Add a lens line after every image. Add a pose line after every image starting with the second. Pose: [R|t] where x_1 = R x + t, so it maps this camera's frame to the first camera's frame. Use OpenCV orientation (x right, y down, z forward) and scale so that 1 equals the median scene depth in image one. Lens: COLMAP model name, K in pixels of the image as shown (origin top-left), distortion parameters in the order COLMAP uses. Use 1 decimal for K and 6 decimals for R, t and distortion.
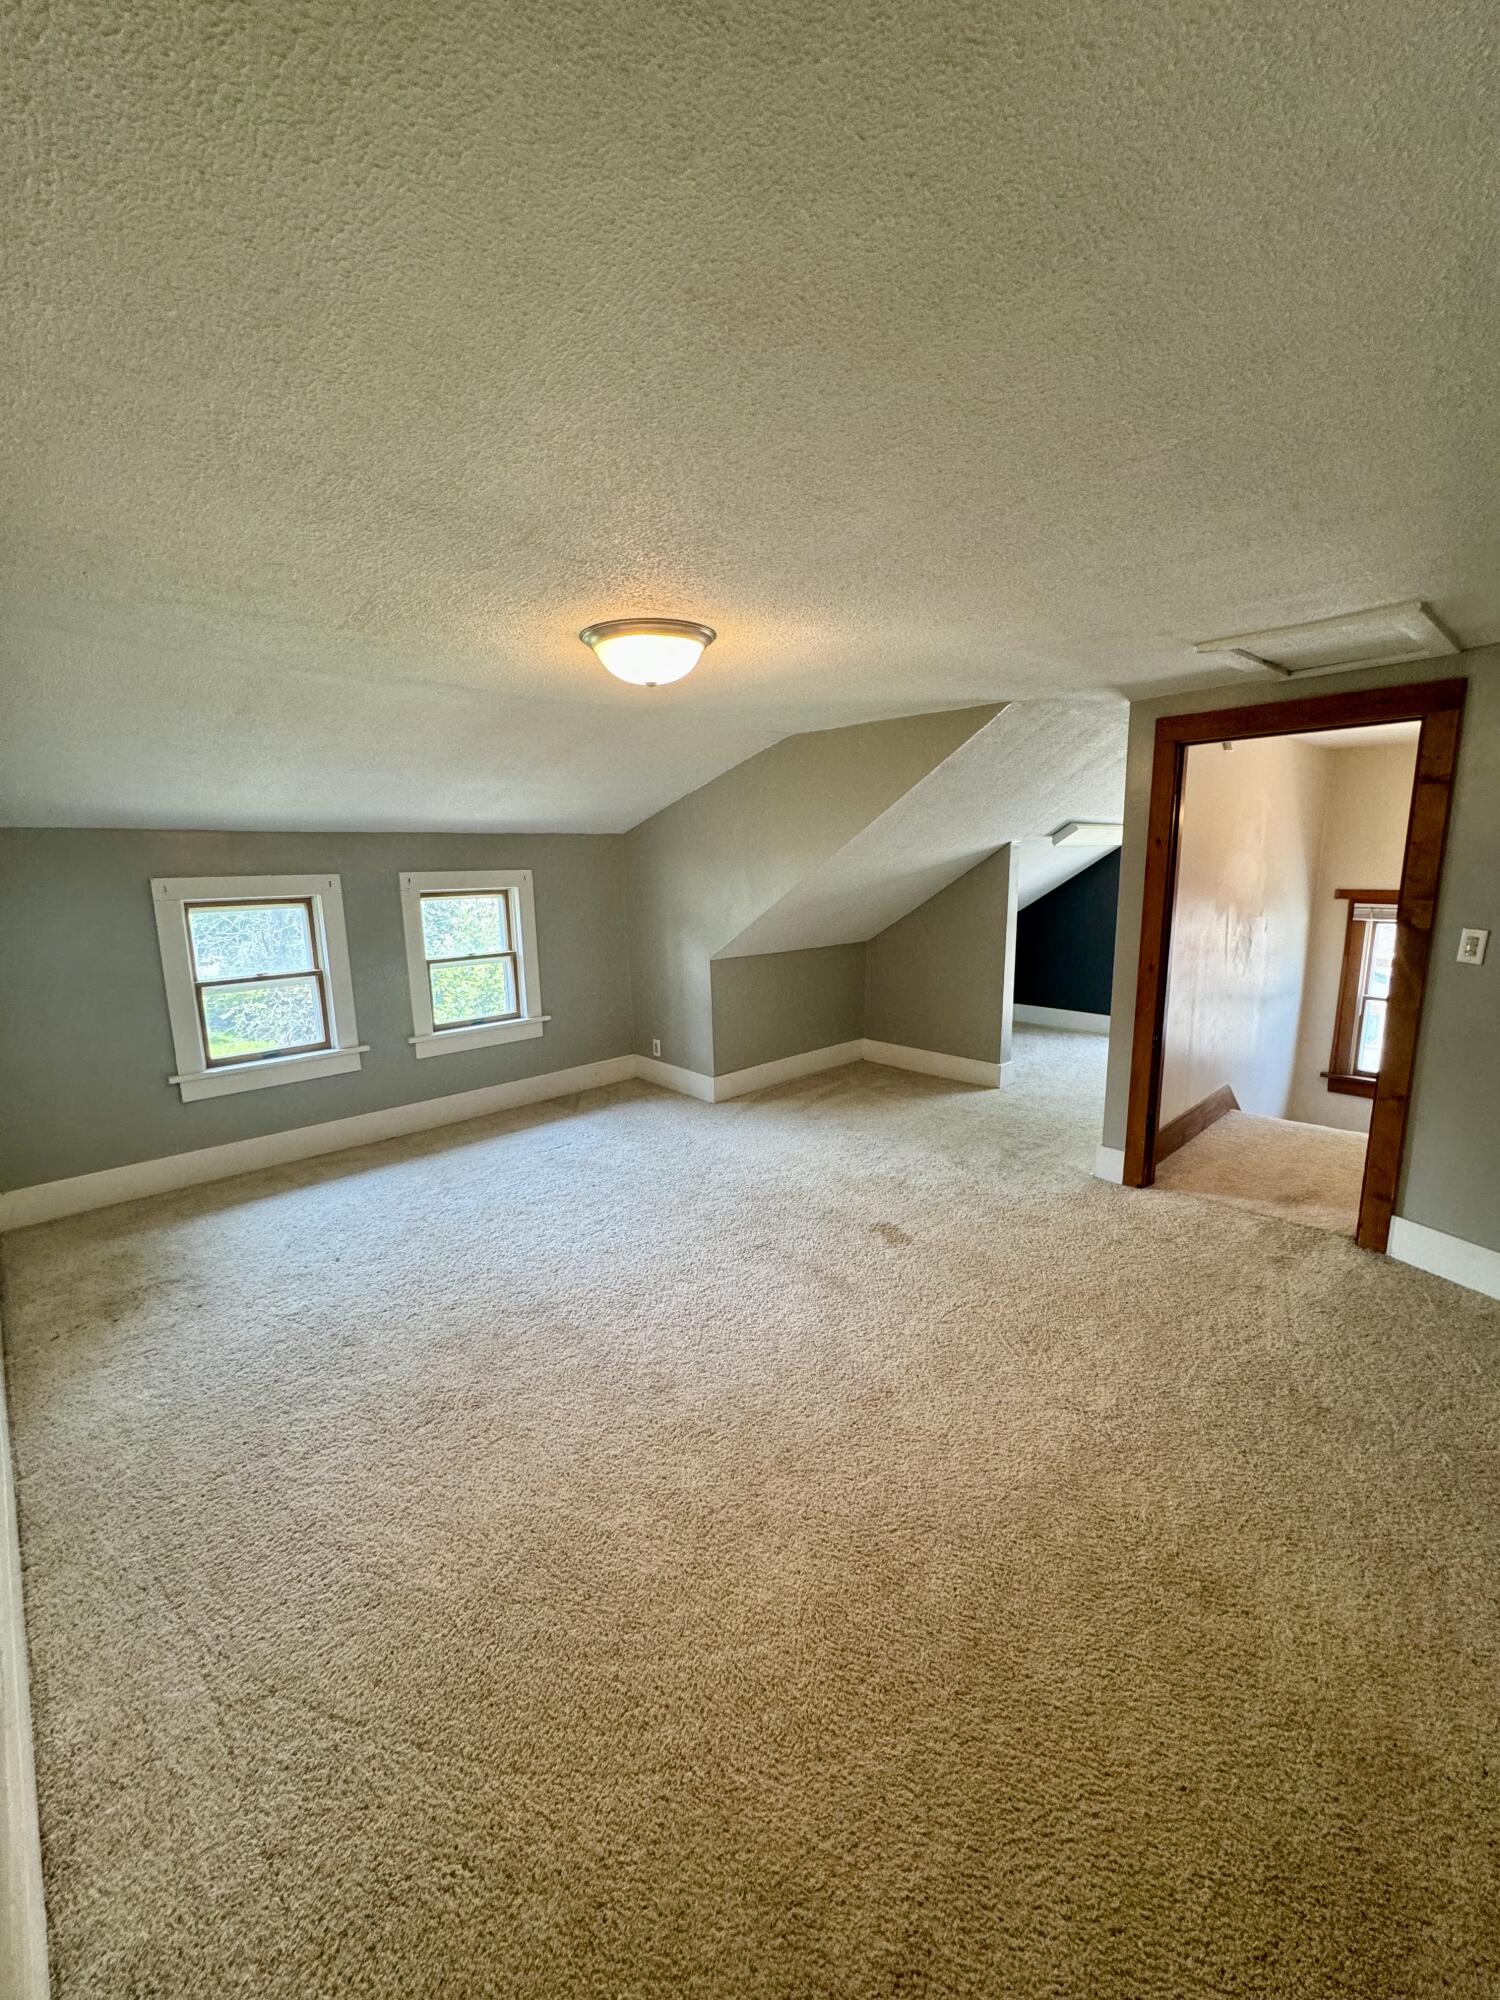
lens RADIAL K [[797.0, 0, 745.2], [0, 797.0, 1005.3], [0, 0, 1]] dist [-0.003426, 0.001155]
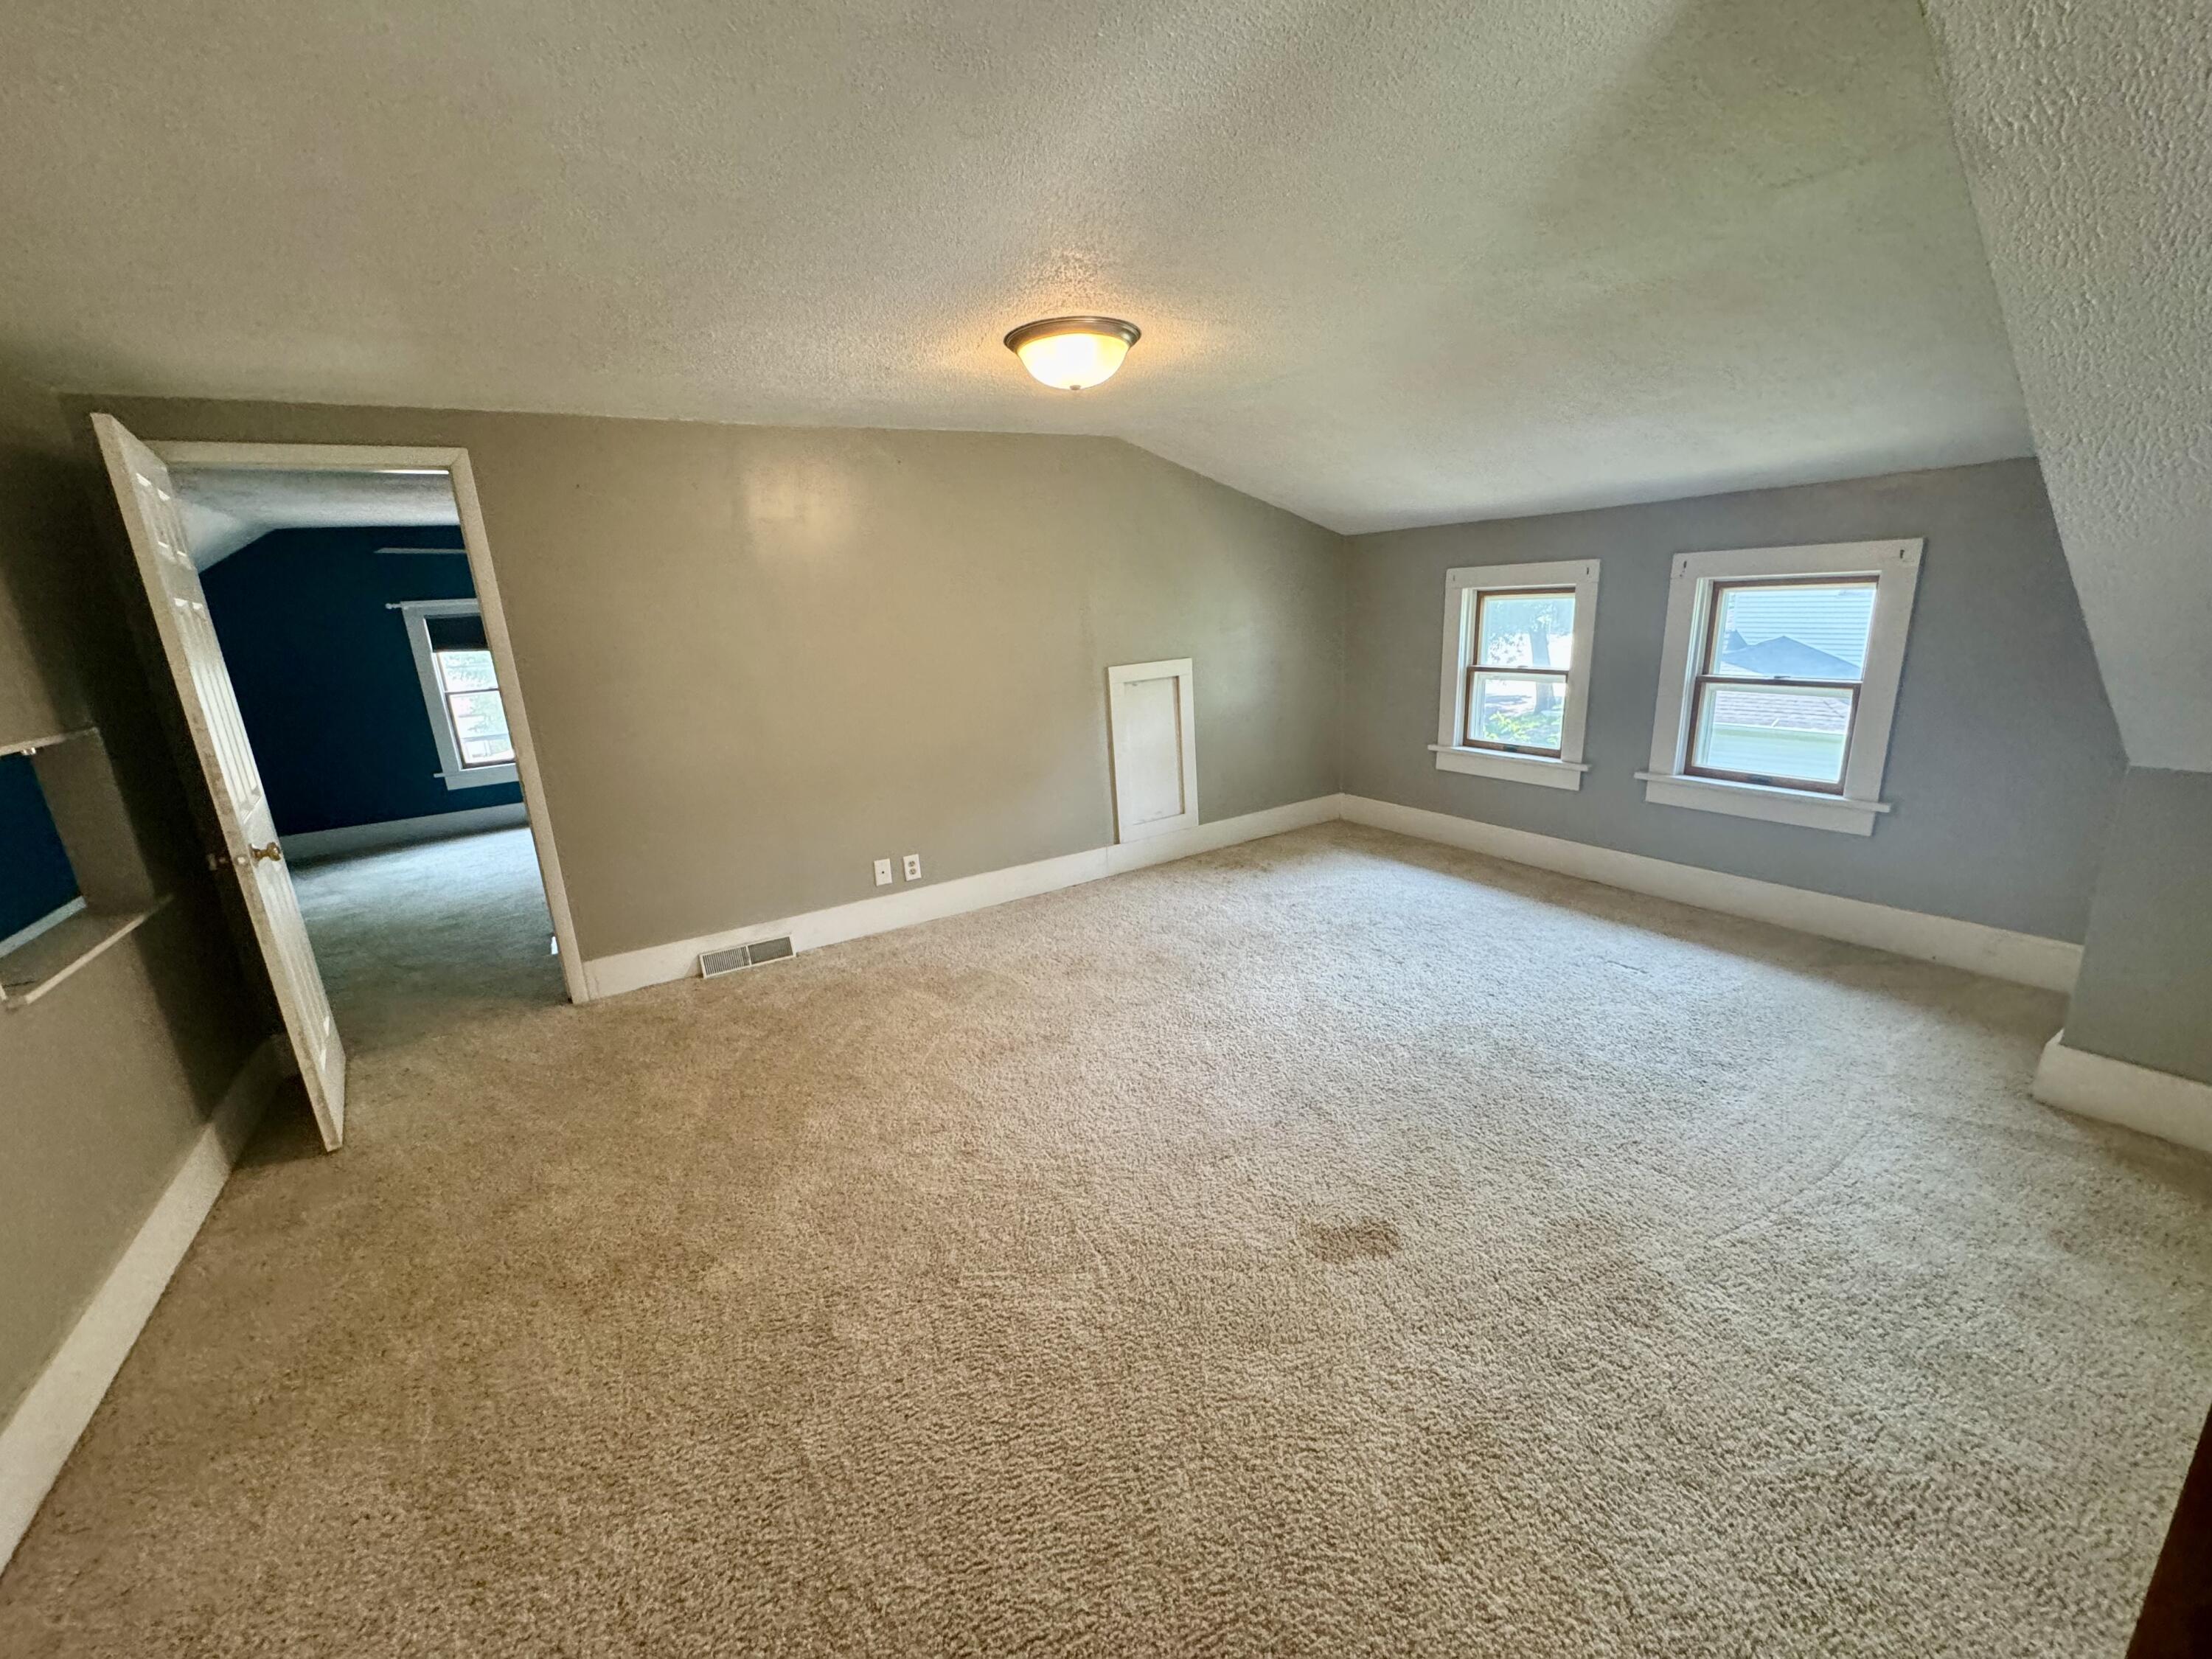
lens RADIAL K [[881.5, 0, 1105.6], [0, 881.5, 830.6], [0, 0, 1]] dist [-0.003426, 0.001155]
pose [[-0.210256, 0.276853, -0.937627, 0.581259], [-0.121785, 0.944179, 0.306097, -0.118010], [0.970031, 0.178547, -0.164802, 0.724454]]
